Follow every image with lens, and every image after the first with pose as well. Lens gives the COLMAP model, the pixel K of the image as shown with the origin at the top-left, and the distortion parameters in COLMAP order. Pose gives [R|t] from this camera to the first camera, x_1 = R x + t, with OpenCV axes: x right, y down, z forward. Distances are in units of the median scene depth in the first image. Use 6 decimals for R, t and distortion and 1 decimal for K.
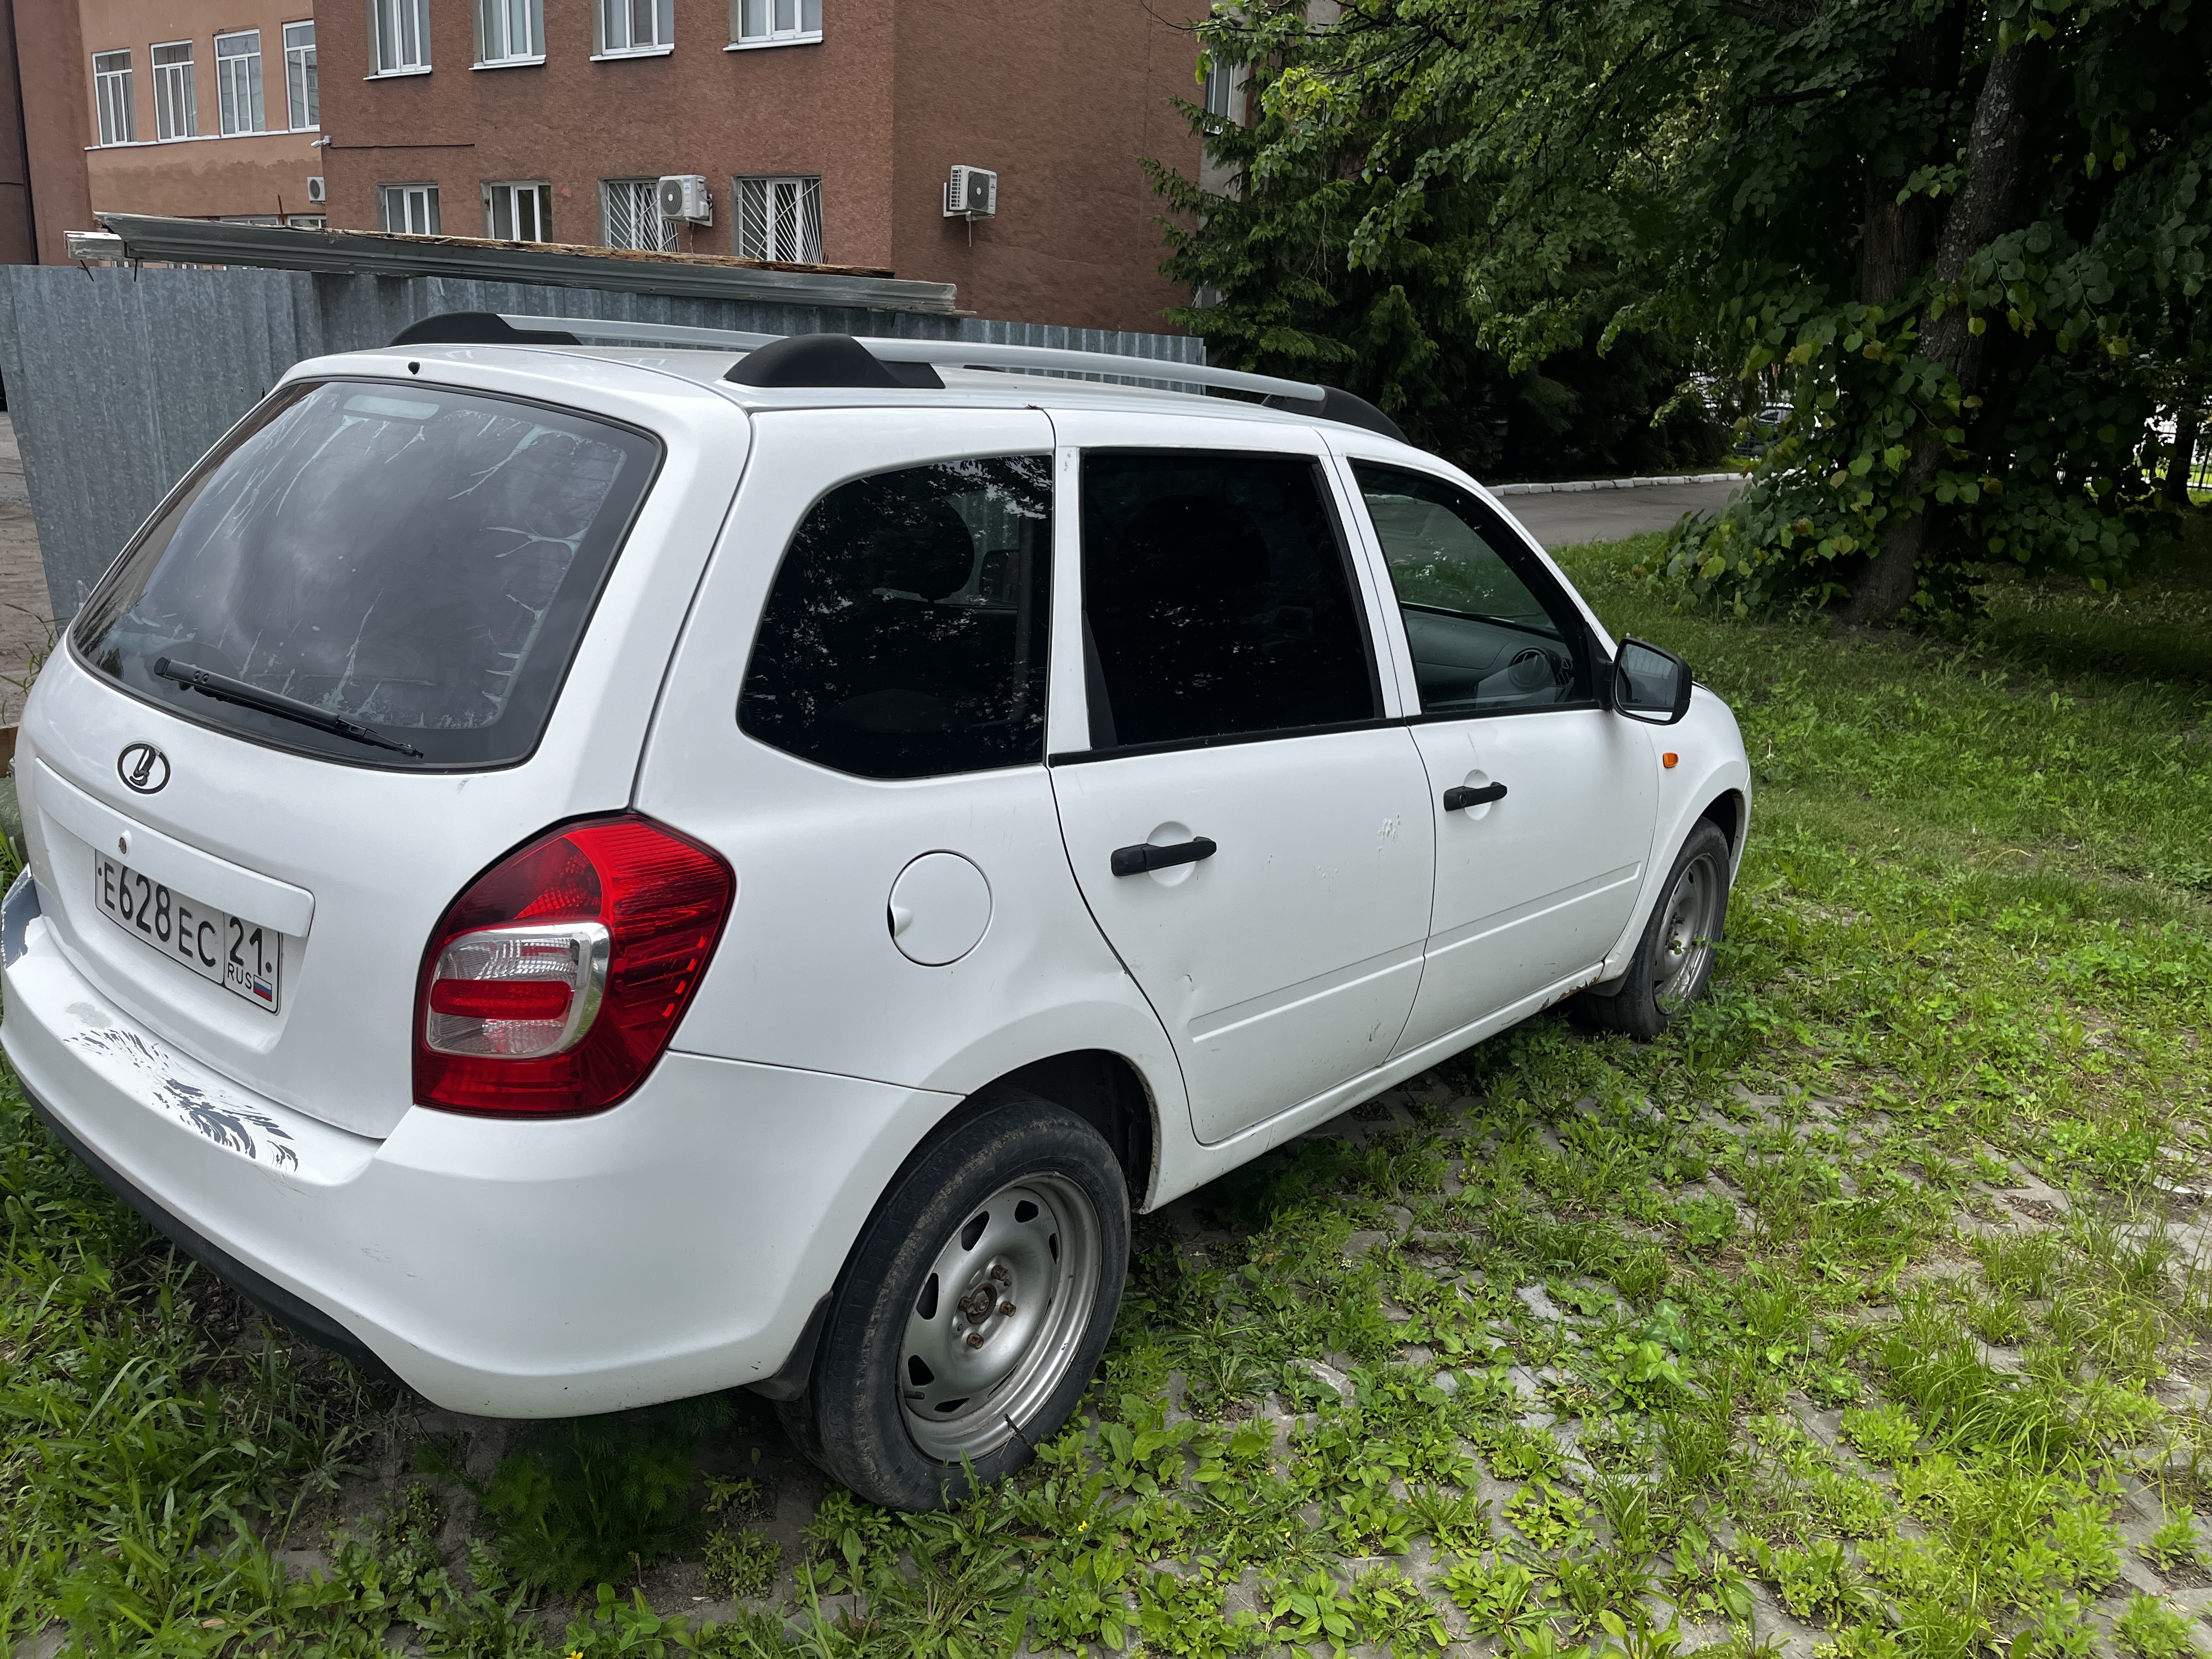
lens RADIAL K [[1681.4, 0, 1112.9], [0, 1681.4, 824.2], [0, 0, 1]] dist [0.094409, -0.136991]
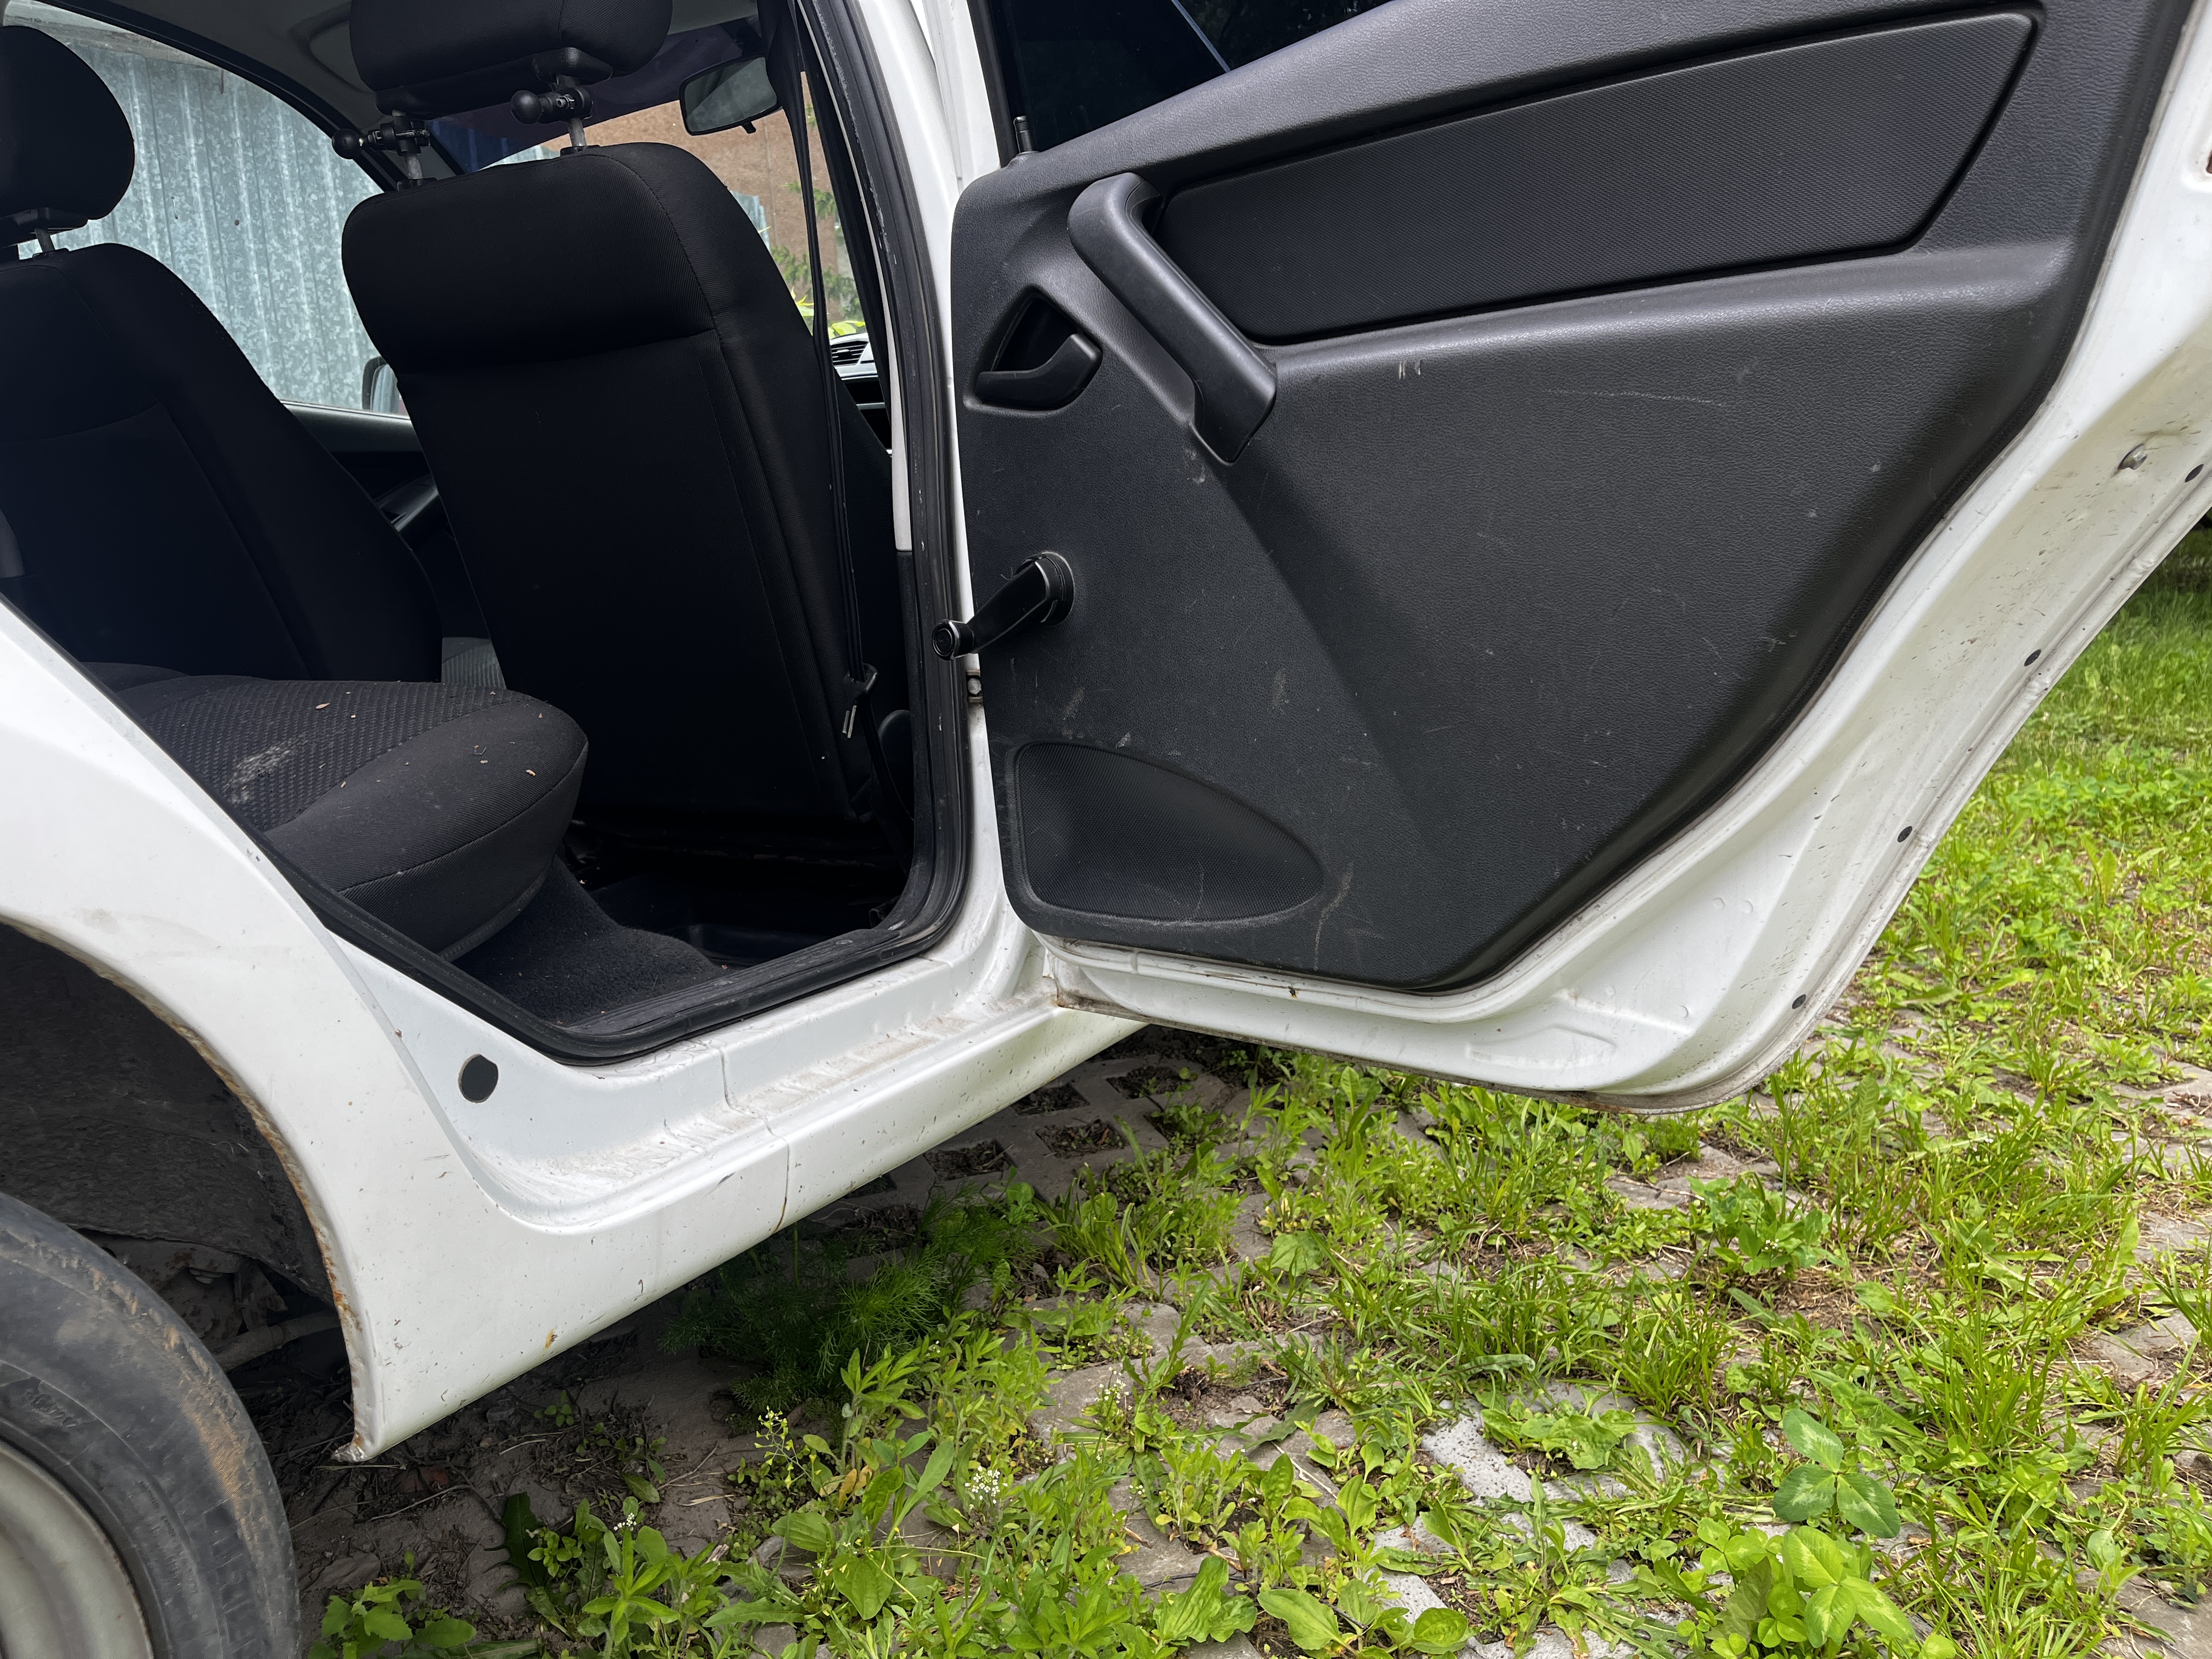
lens RADIAL K [[1681.4, 0, 1112.9], [0, 1681.4, 824.2], [0, 0, 1]] dist [0.094409, -0.136991]
pose [[0.978427, -0.135798, 0.155689, 0.101006], [0.147917, 0.986587, -0.069046, 0.121486], [-0.144225, 0.090586, 0.985390, 0.508317]]
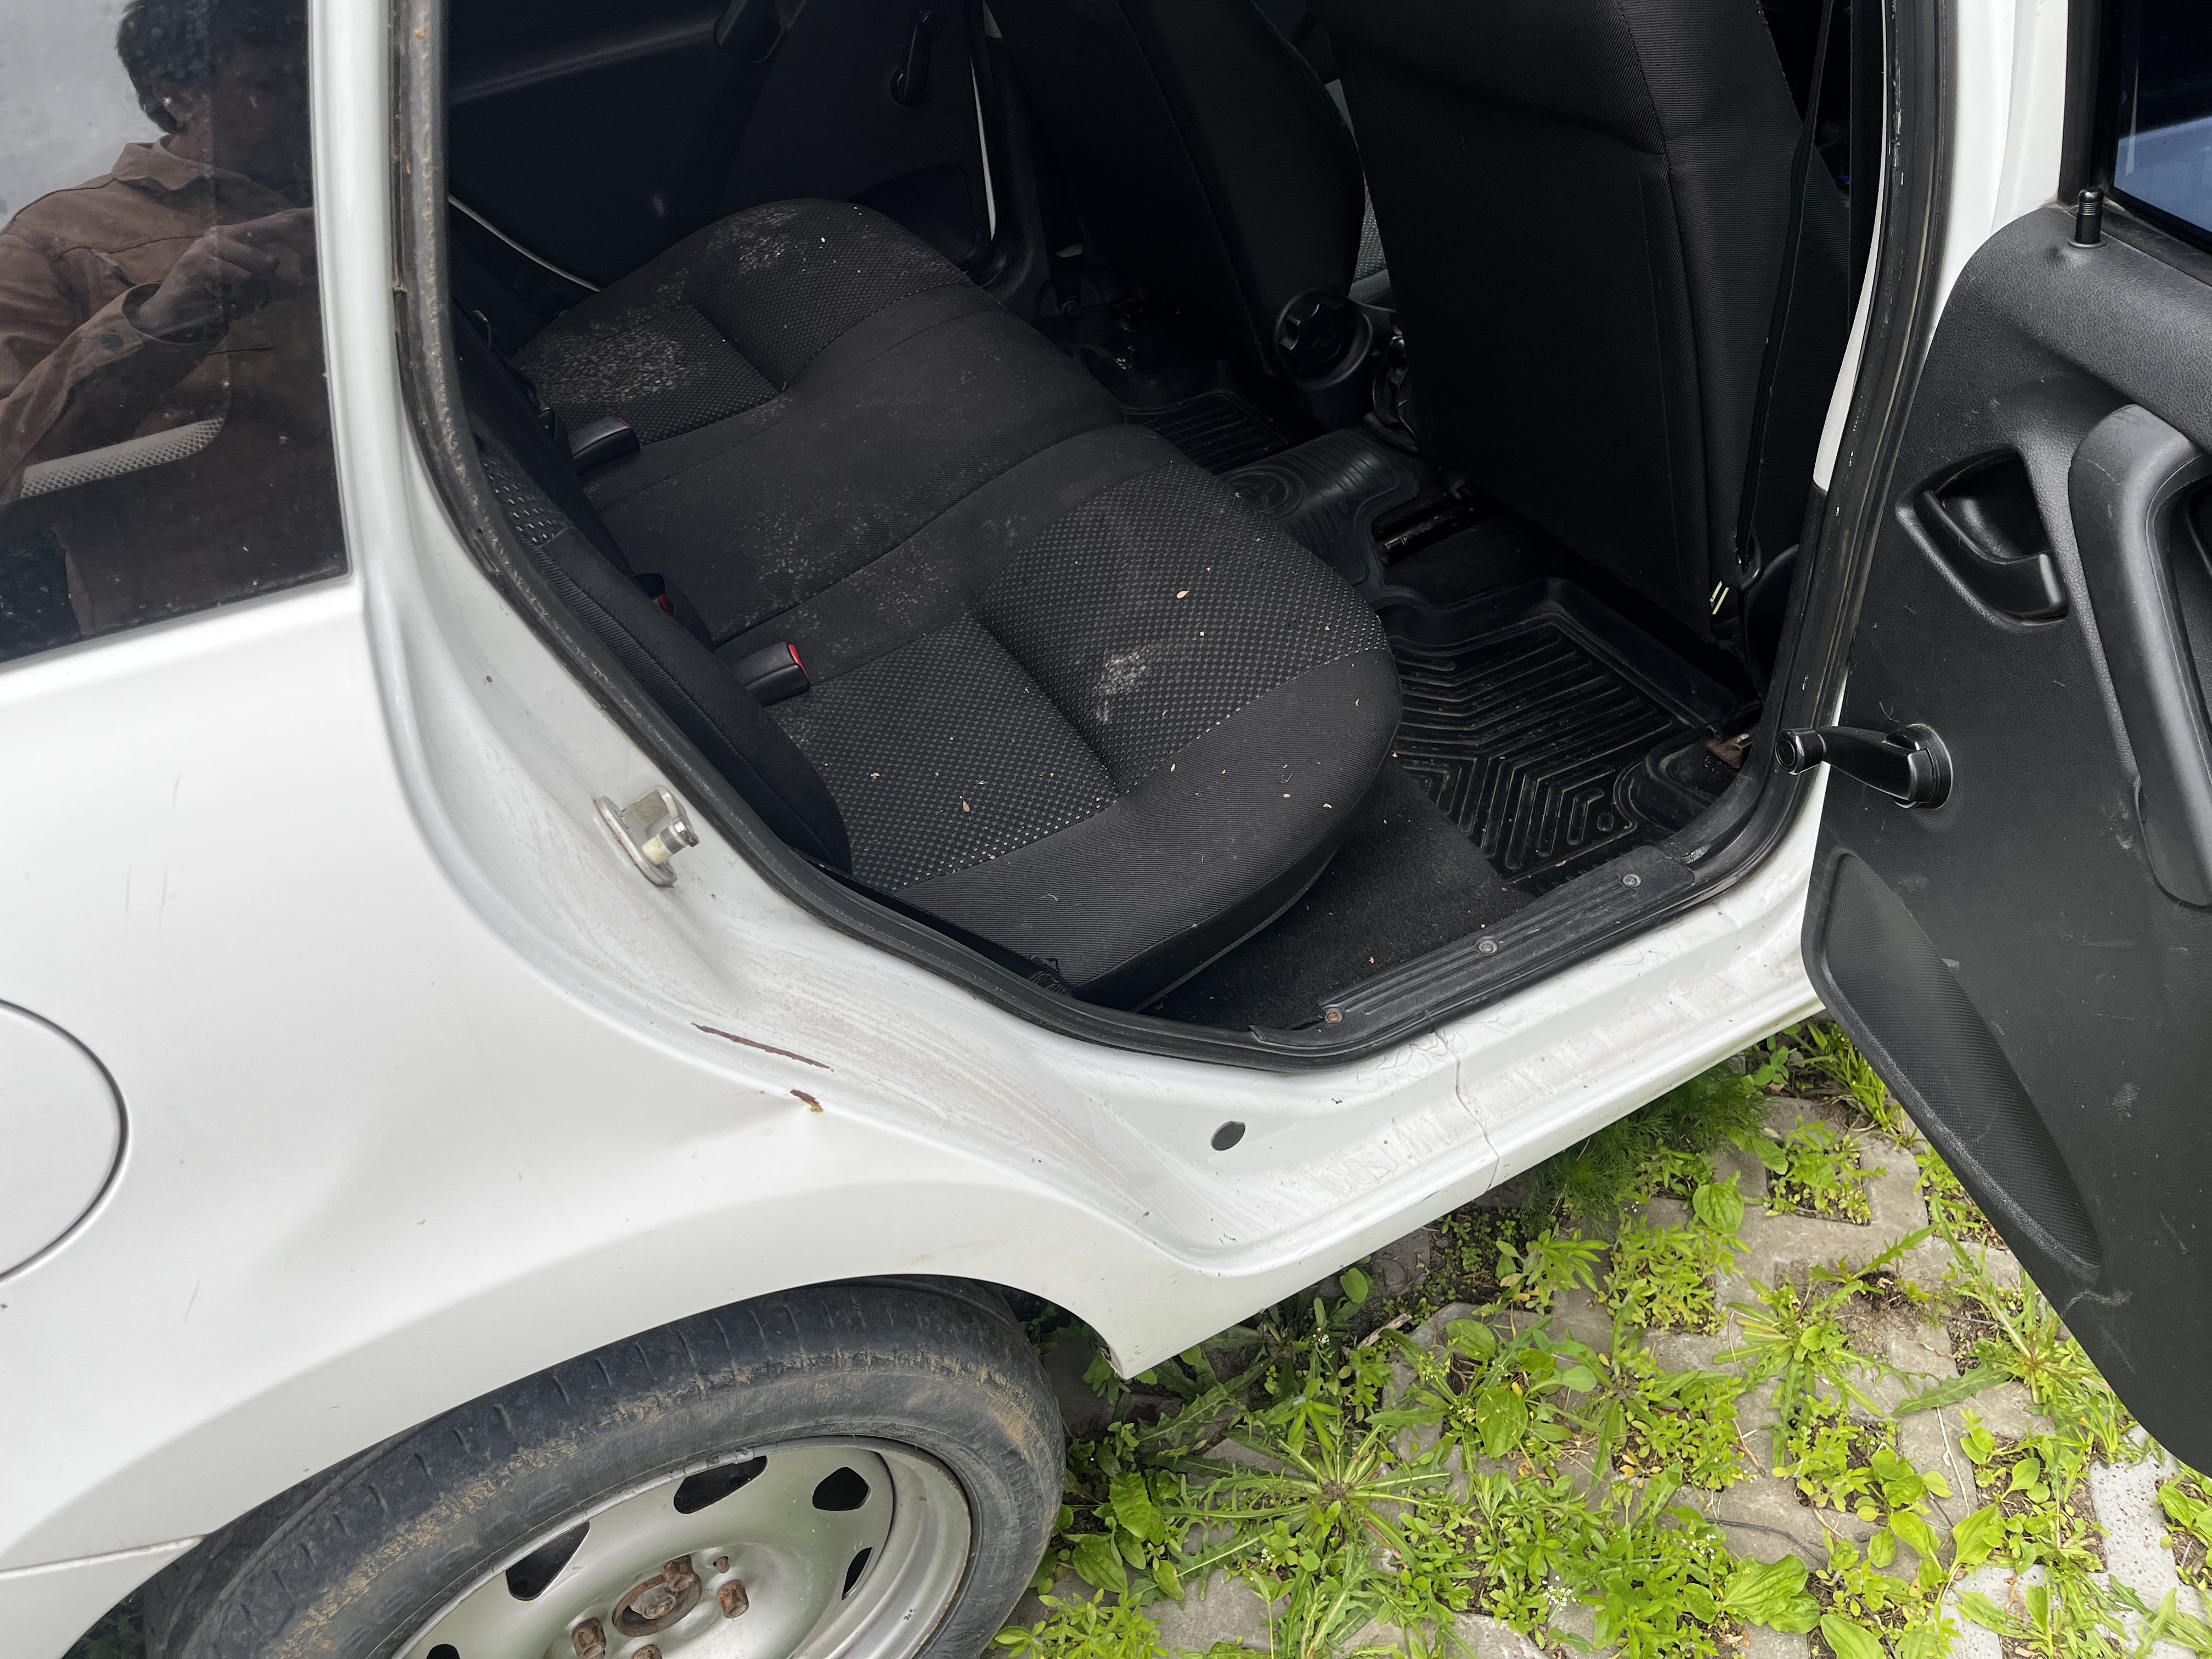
lens RADIAL K [[1699.5, 0, 1080.7], [0, 1699.5, 818.5], [0, 0, 1]] dist [0.075086, -0.117471]
pose [[0.912503, 0.142998, -0.383262, 0.131138], [0.043649, 0.897525, 0.438797, -0.083866], [0.406735, -0.417132, 0.812753, 0.545014]]
